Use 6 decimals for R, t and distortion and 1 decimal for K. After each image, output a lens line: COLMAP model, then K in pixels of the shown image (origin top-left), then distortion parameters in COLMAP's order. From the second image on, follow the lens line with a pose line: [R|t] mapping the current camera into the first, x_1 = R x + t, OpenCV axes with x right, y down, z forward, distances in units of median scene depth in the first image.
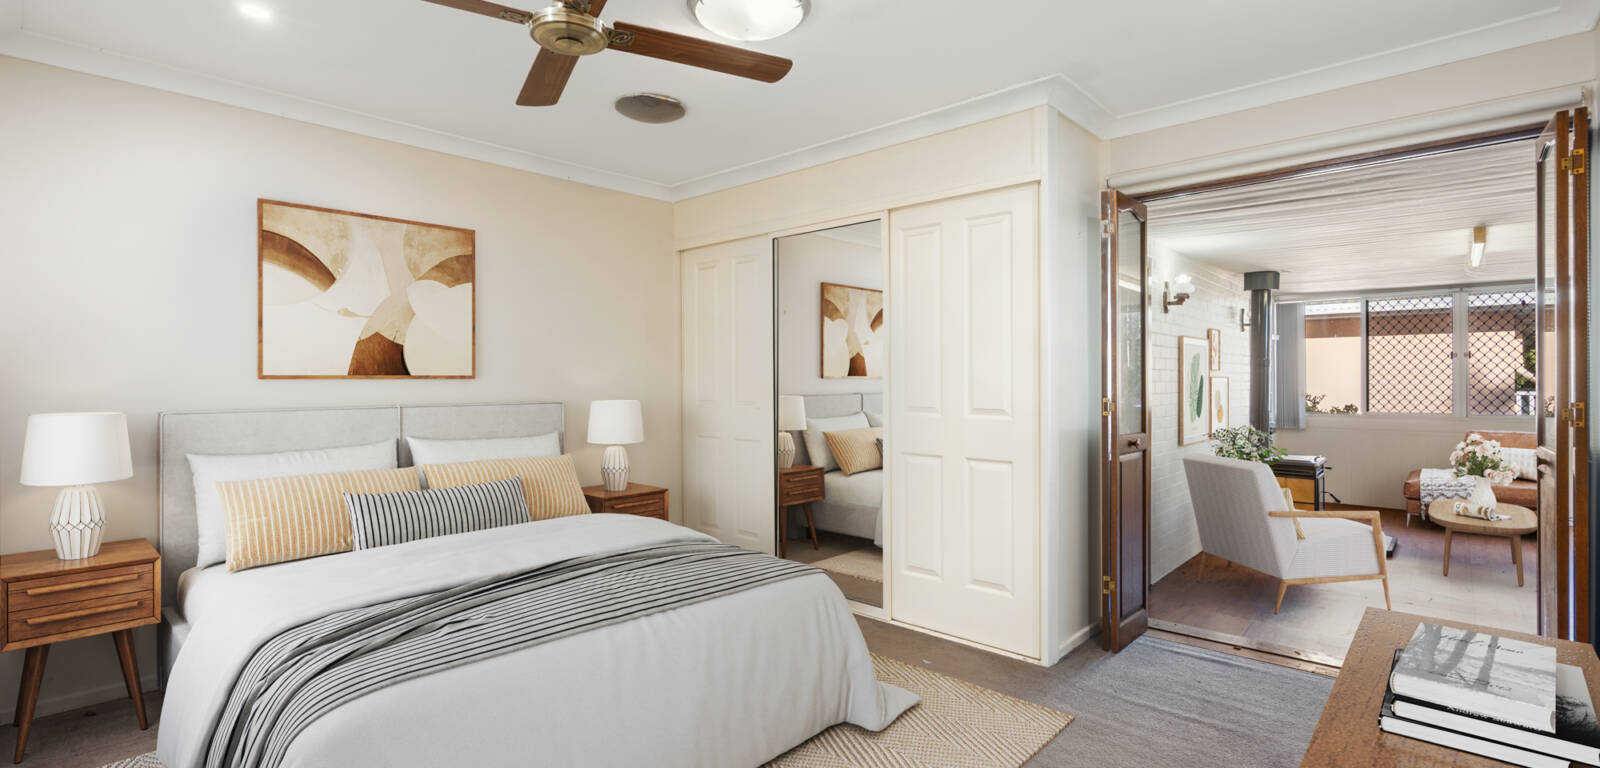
lens RADIAL K [[719.9, 0, 800.0], [0, 719.9, 384.0], [0, 0, 1]] dist [-0.001535, 0.003326]
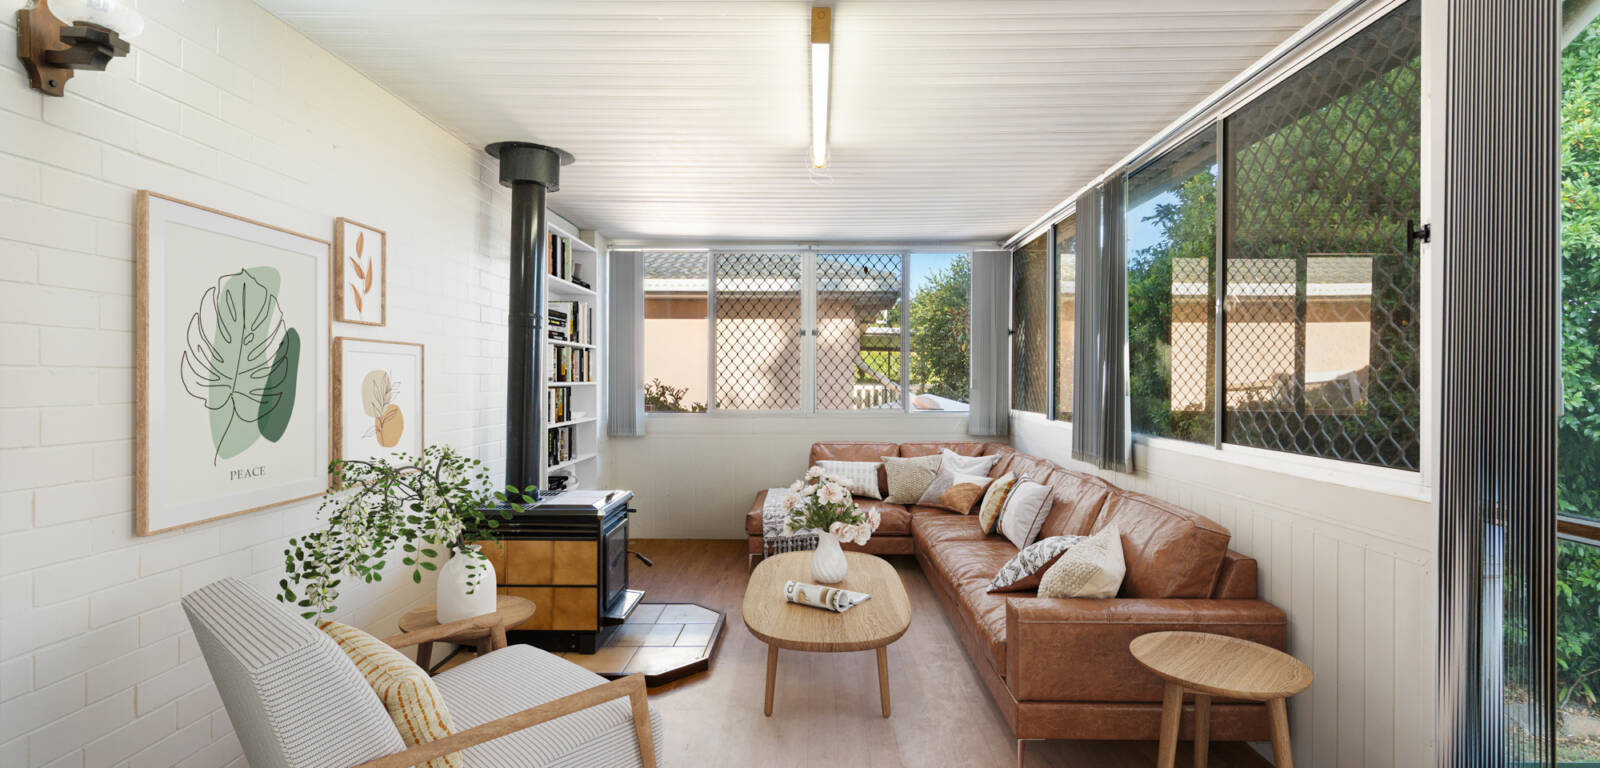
lens RADIAL K [[719.9, 0, 800.0], [0, 719.9, 384.0], [0, 0, 1]] dist [-0.001535, 0.003326]
pose [[0.753837, 0.001514, 0.657060, 0.448421], [-0.000771, 0.999999, -0.001420, 0.017231], [-0.657061, 0.000564, 0.753837, 0.472186]]
